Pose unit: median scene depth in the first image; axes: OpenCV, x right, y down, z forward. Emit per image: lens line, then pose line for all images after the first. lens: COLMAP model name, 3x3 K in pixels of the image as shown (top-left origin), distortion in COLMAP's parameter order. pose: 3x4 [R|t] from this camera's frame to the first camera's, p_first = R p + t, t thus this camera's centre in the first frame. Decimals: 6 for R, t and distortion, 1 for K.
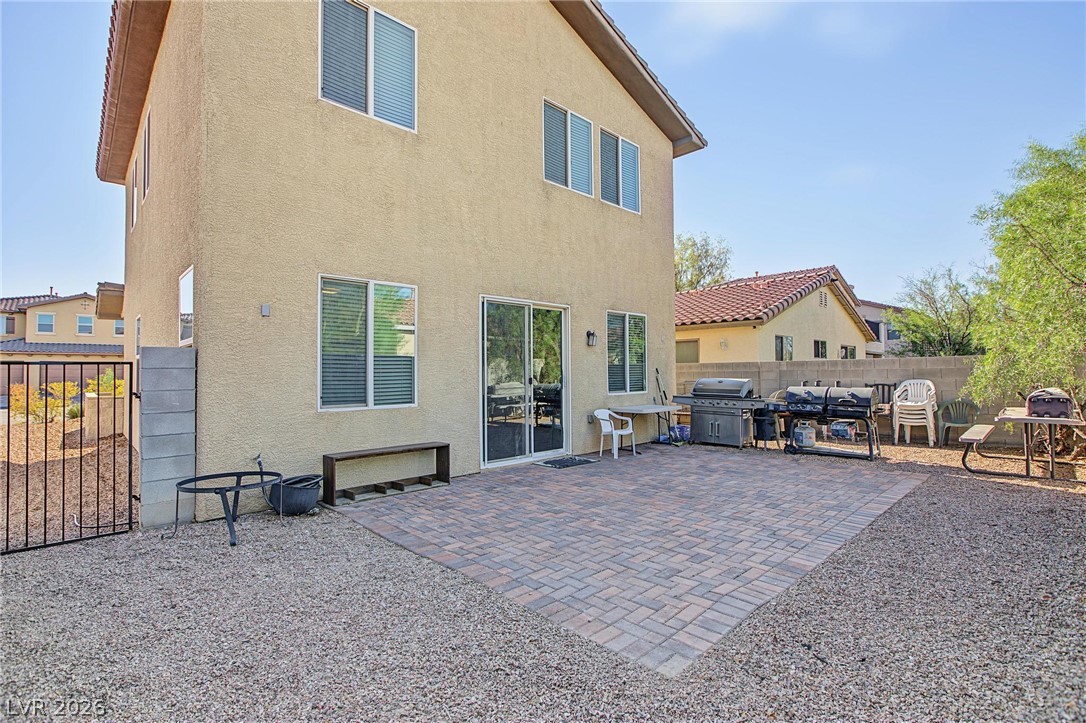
lens RADIAL K [[491.8, 0, 543.0], [0, 491.8, 361.5], [0, 0, 1]] dist [-0.021470, -0.000051]
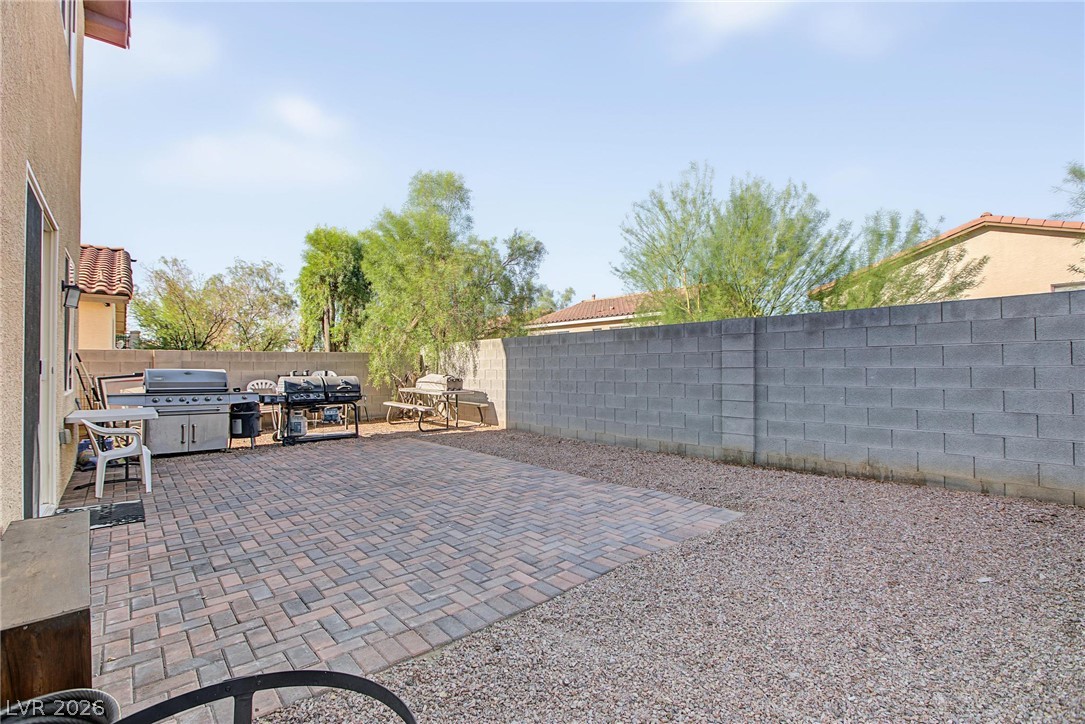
lens RADIAL K [[491.3, 0, 542.5], [0, 491.3, 362.0], [0, 0, 1]] dist [-0.021470, -0.000051]
pose [[0.052171, 0.019785, 0.998442, -0.759880], [-0.019507, 0.999633, -0.018789, 0.054361], [-0.998448, -0.018496, 0.052538, 0.775415]]
